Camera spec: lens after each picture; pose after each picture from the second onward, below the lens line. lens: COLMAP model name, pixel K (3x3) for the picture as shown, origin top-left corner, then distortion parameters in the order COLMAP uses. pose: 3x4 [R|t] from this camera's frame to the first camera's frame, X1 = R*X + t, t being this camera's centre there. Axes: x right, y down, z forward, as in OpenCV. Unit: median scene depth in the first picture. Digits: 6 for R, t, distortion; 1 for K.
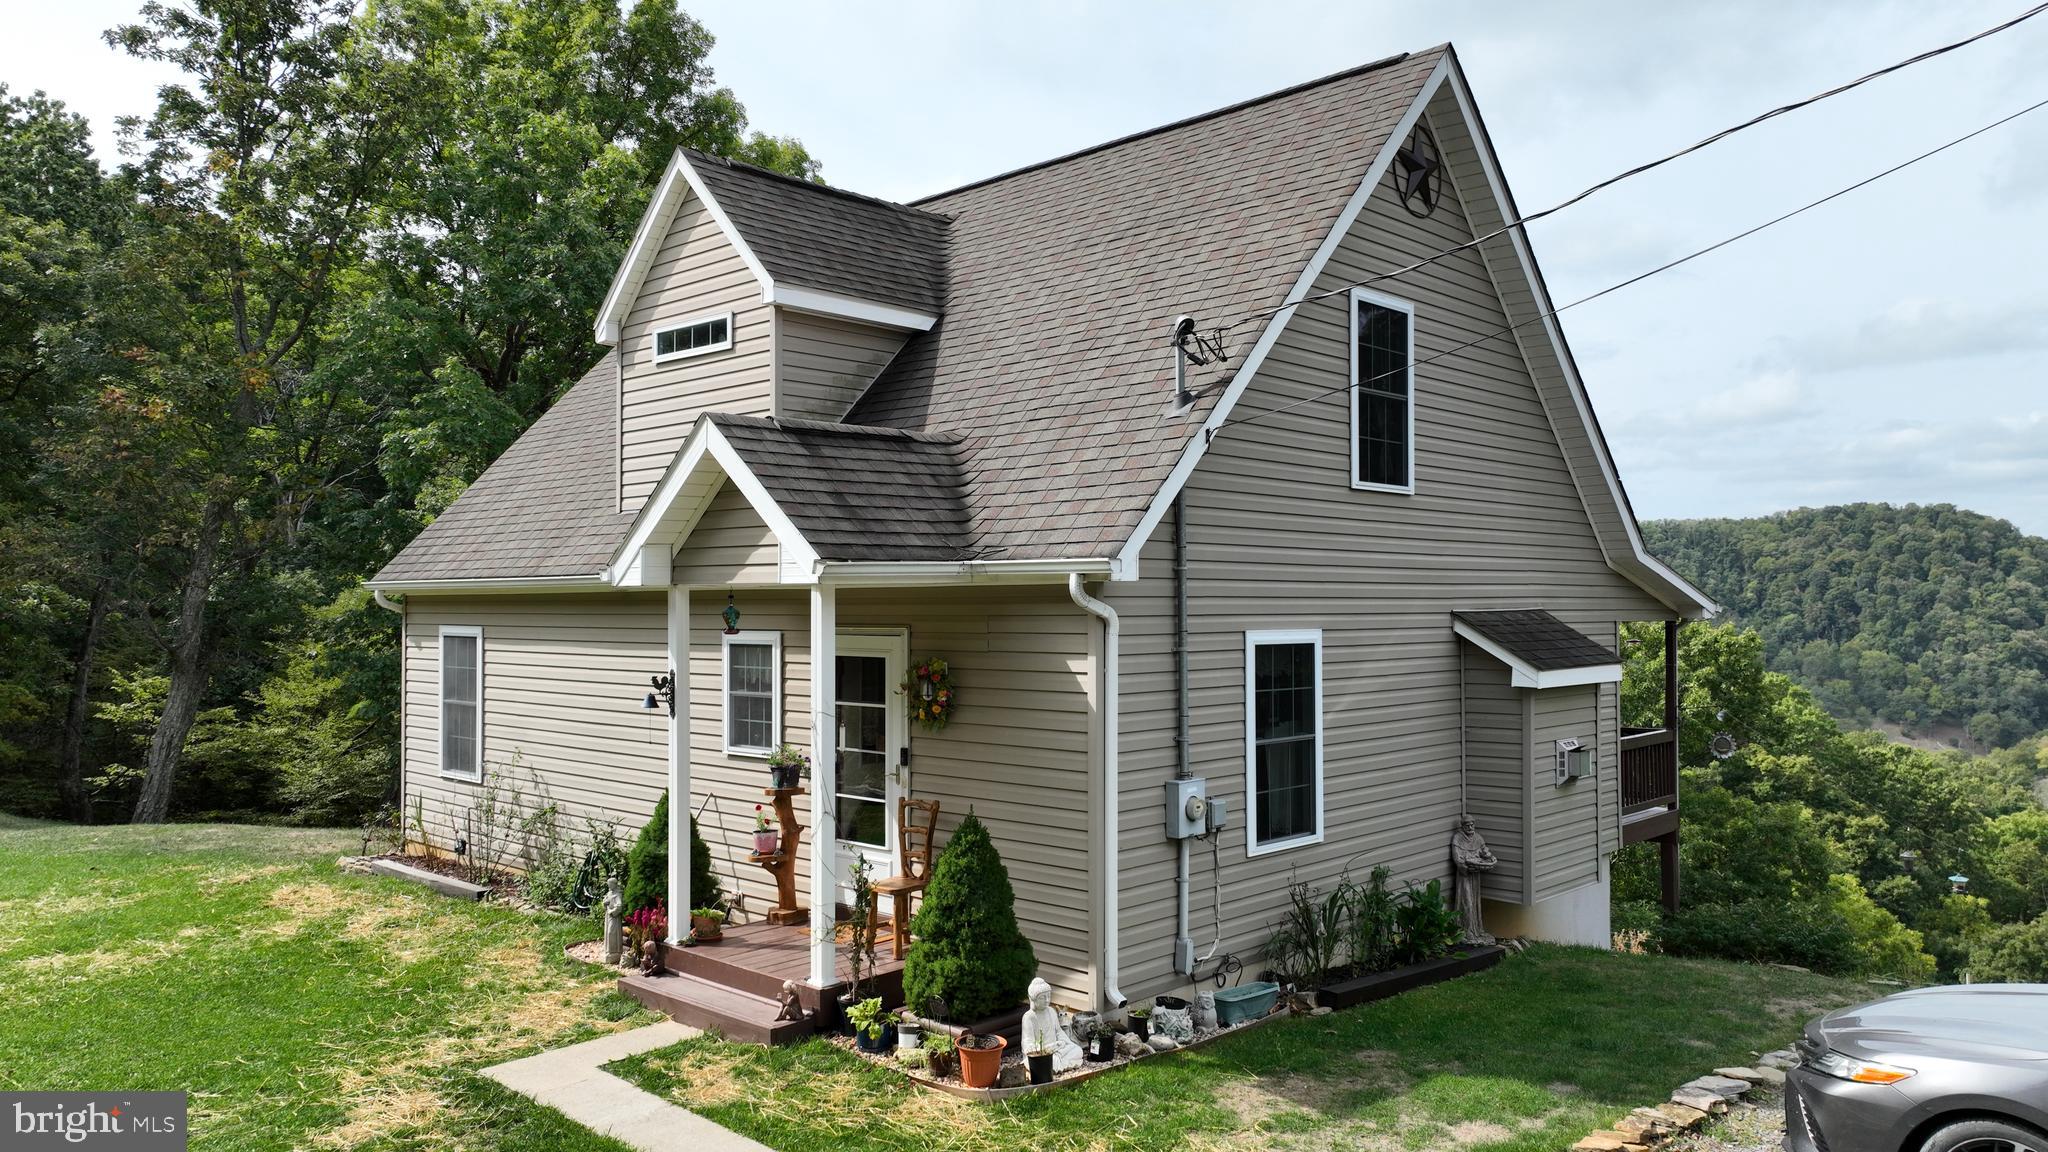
lens RADIAL K [[1439.7, 0, 1029.5], [0, 1439.7, 575.8], [0, 0, 1]] dist [-0.002739, 0.019774]
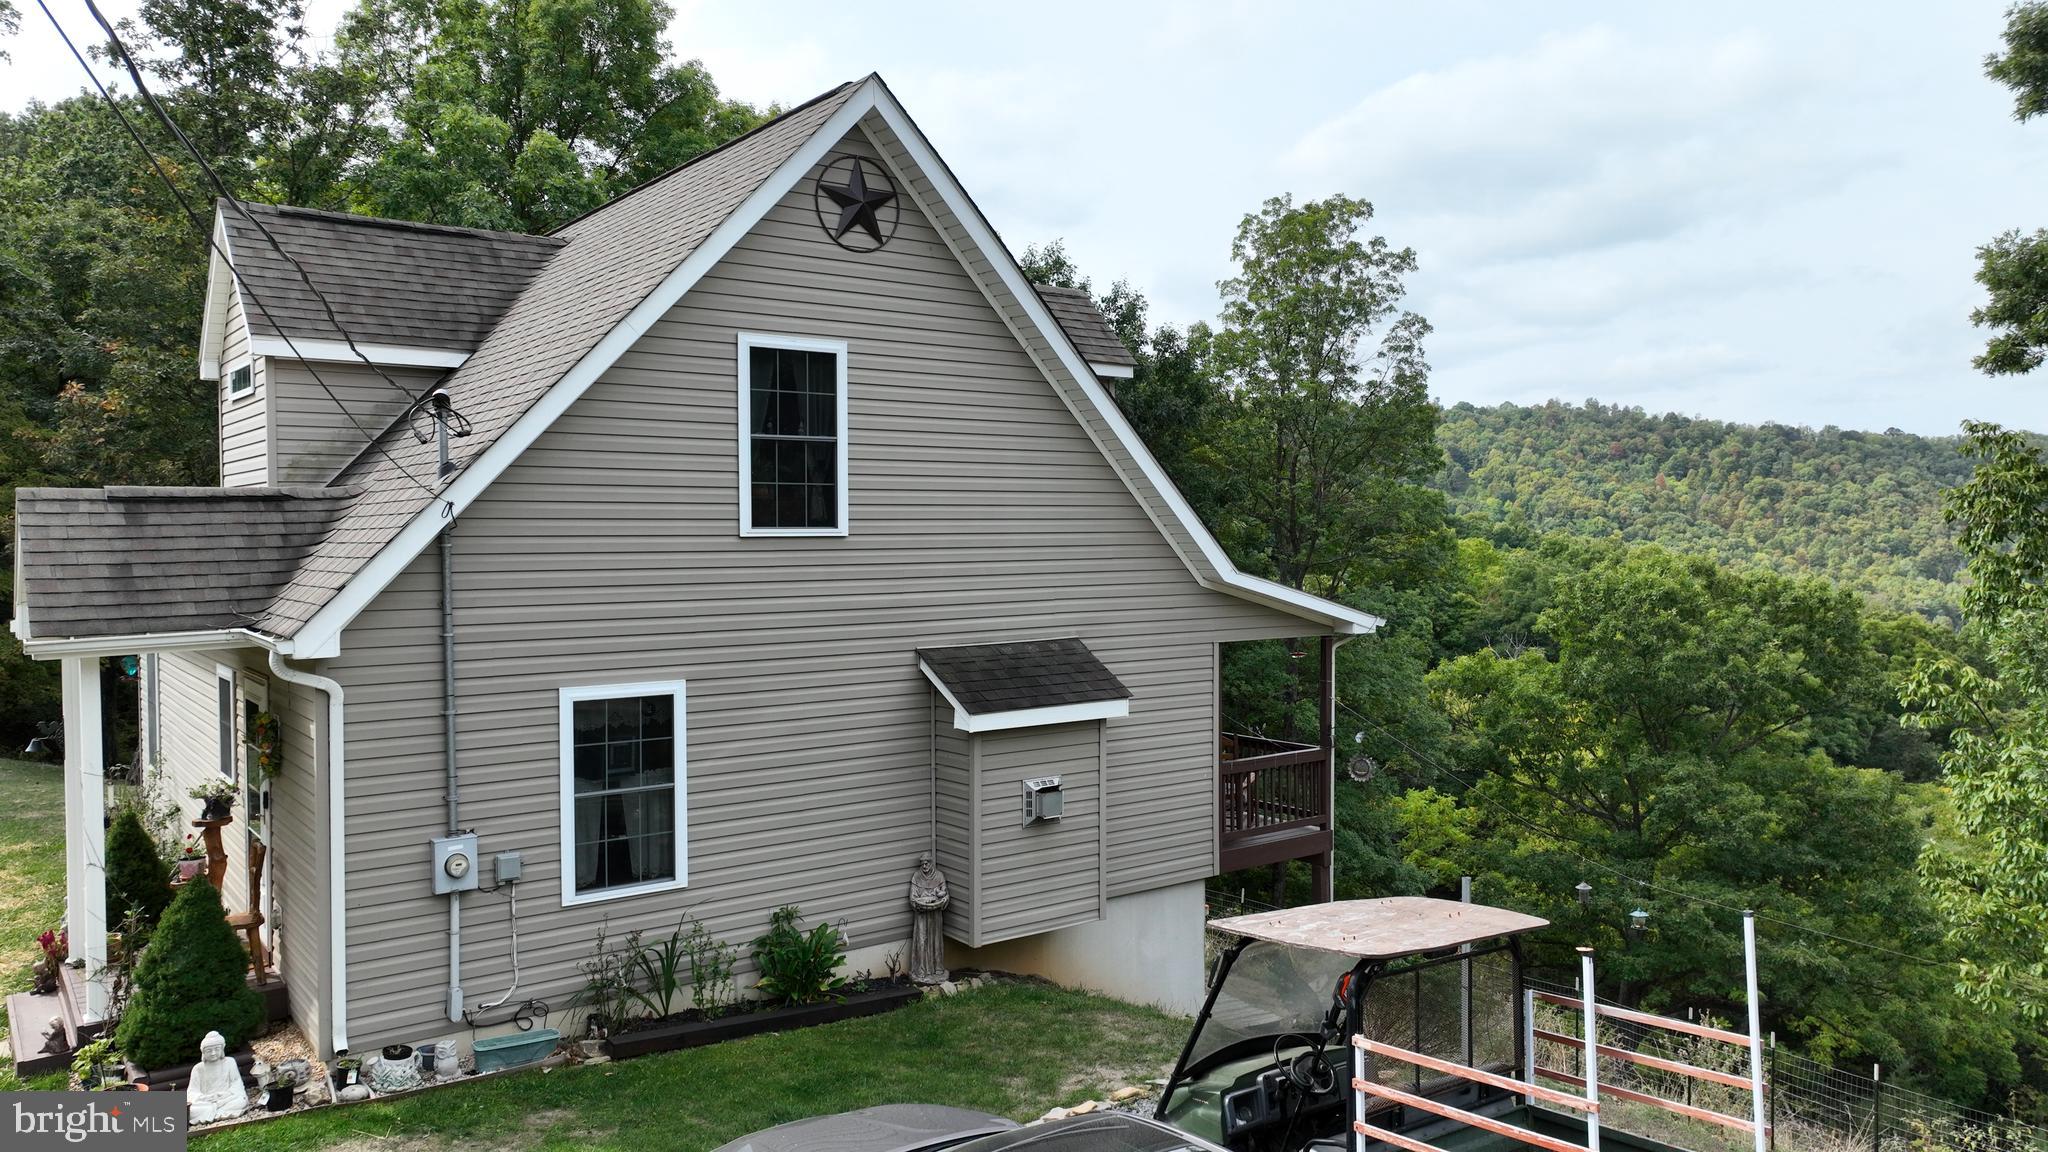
lens RADIAL K [[1439.7, 0, 1028.7], [0, 1439.7, 578.7], [0, 0, 1]] dist [-0.002739, 0.019774]
pose [[0.987191, 0.005473, -0.159448, 0.550137], [0.003382, 0.998469, 0.055208, -0.081437], [0.159506, -0.055040, 0.985661, 0.039271]]
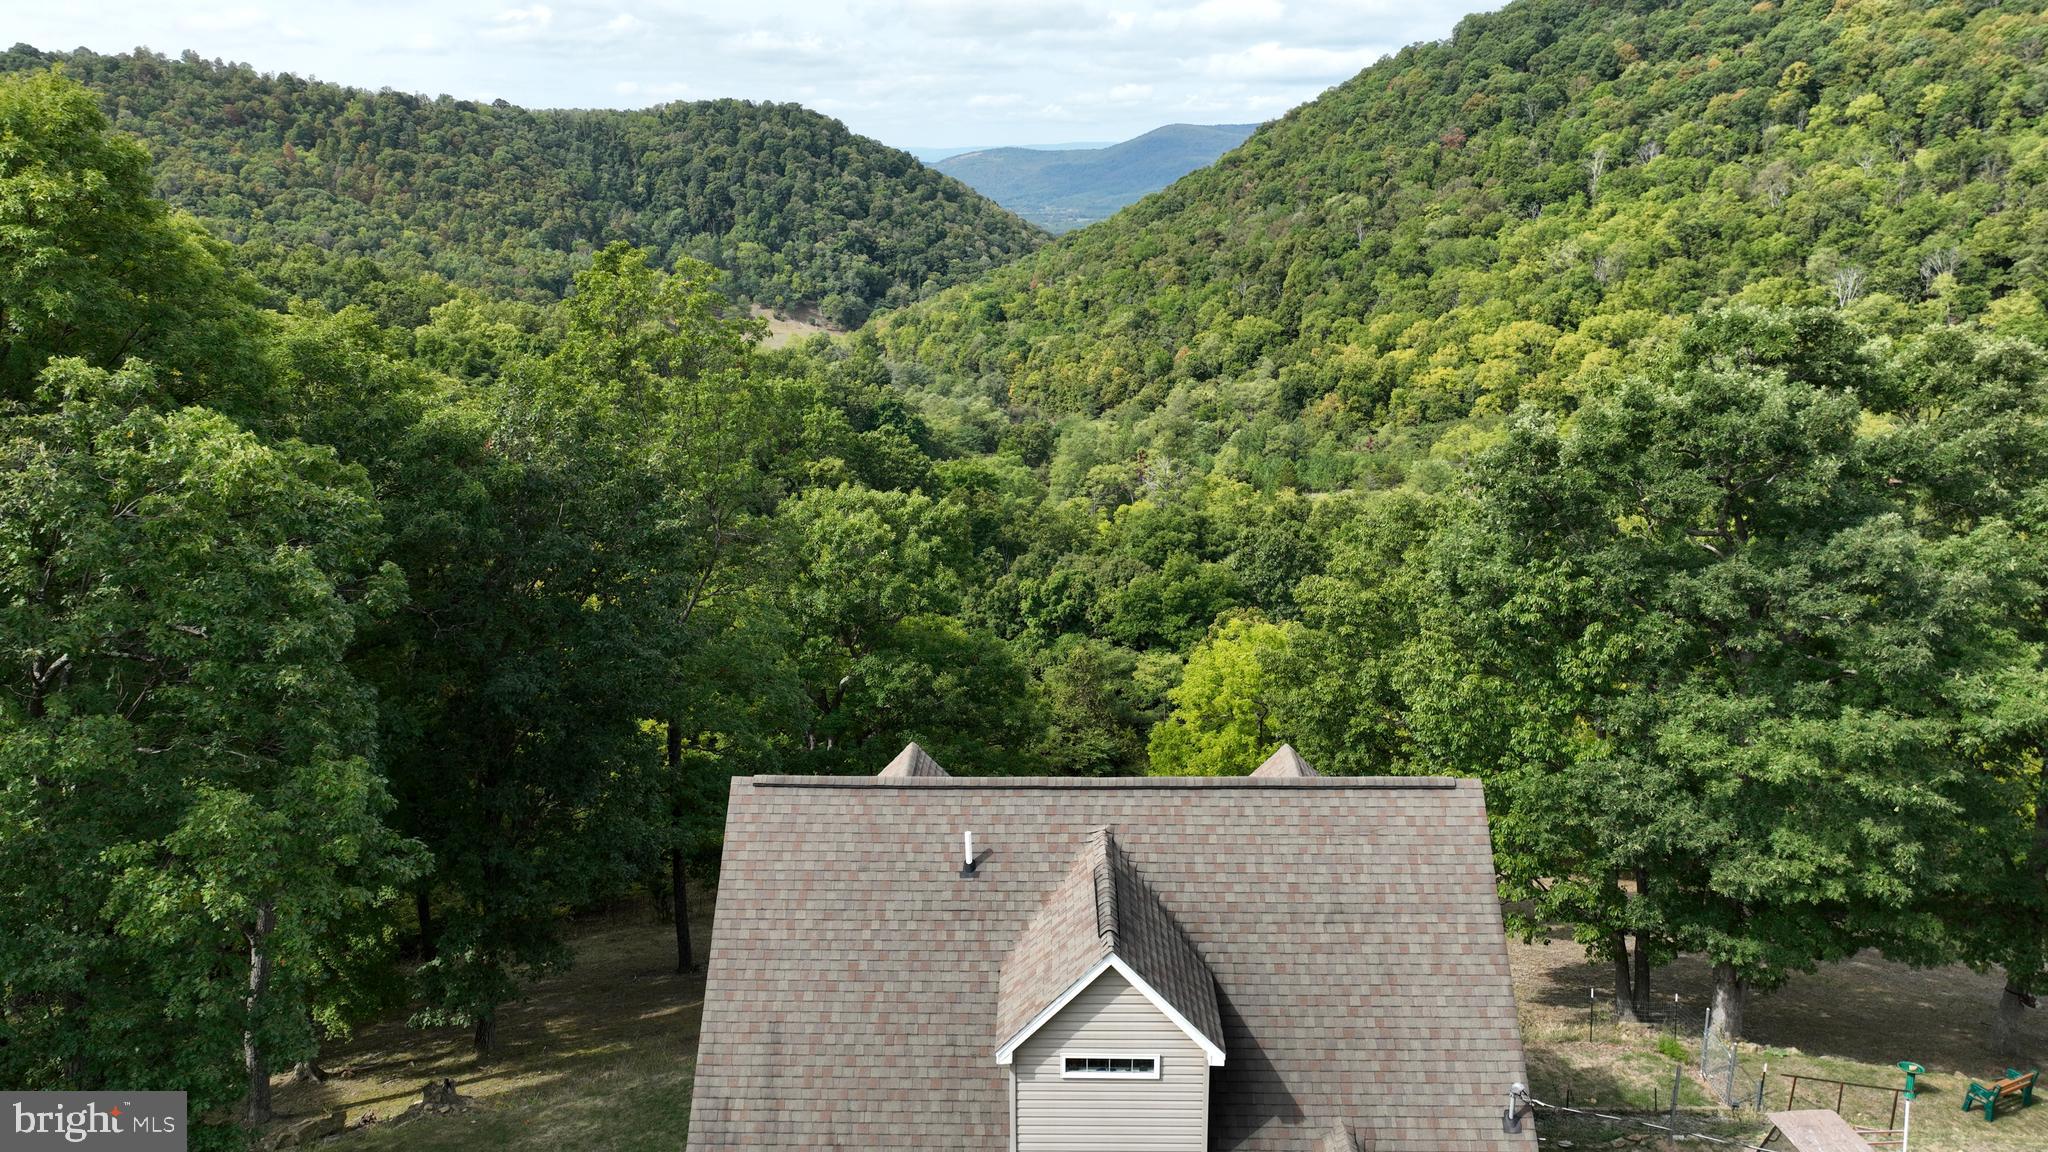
lens RADIAL K [[1439.7, 0, 1029.6], [0, 1439.7, 576.8], [0, 0, 1]] dist [-0.002739, 0.019774]
pose [[0.744064, -0.182261, 0.642767, -1.187126], [-0.008325, 0.959467, 0.281700, -1.089171], [-0.668056, -0.214954, 0.712387, 0.176129]]
